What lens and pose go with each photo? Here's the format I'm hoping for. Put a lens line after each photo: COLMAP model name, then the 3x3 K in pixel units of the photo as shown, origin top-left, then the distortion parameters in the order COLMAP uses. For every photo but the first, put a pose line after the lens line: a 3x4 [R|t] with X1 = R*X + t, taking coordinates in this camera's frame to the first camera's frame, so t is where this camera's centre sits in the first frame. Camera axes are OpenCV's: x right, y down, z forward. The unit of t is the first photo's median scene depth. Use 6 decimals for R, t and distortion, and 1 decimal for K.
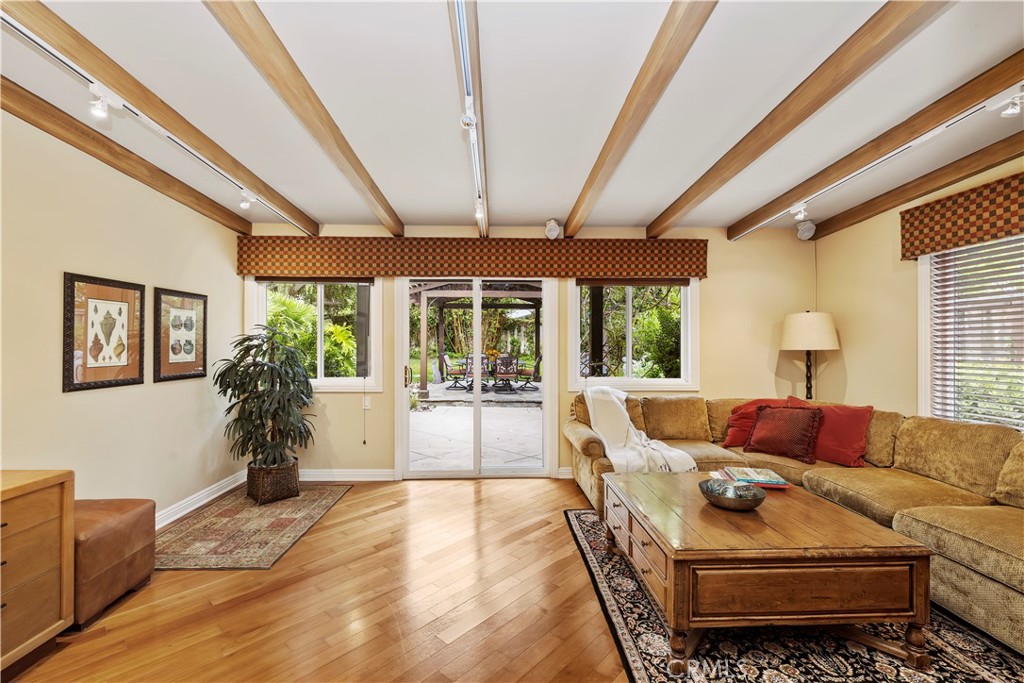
lens RADIAL K [[433.8, 0, 508.6], [0, 433.8, 340.9], [0, 0, 1]] dist [0.001375, 0.000178]
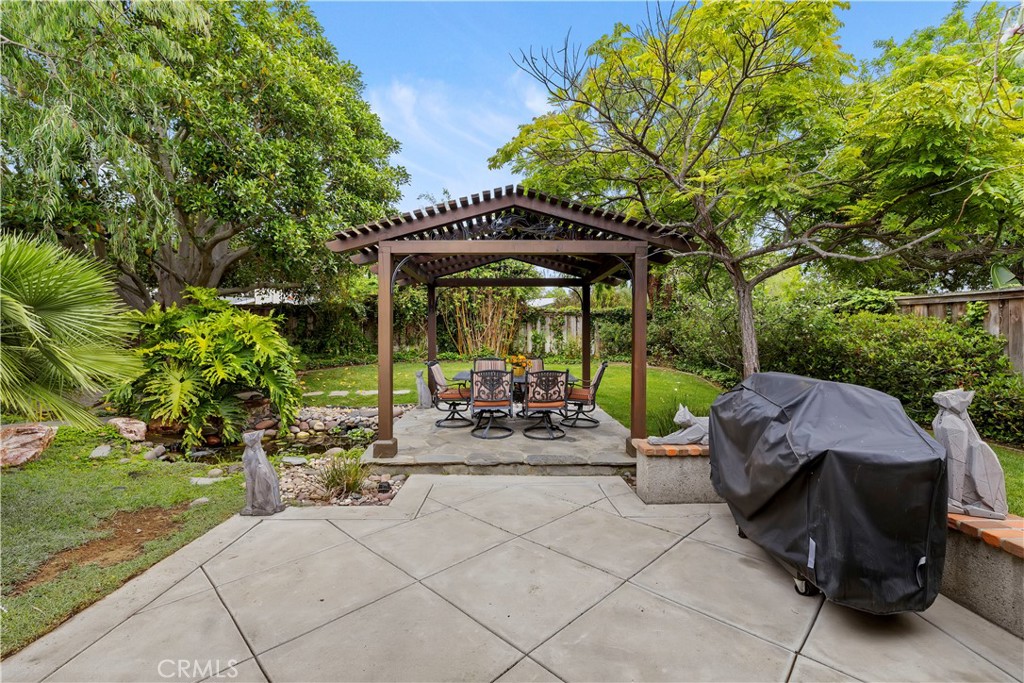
lens RADIAL K [[433.8, 0, 513.5], [0, 433.8, 339.0], [0, 0, 1]] dist [0.001375, 0.000178]
pose [[0.999939, -0.006424, -0.008975, -0.032853], [0.006509, 0.999934, 0.009515, -0.005063], [0.008913, -0.009573, 0.999914, 0.384464]]
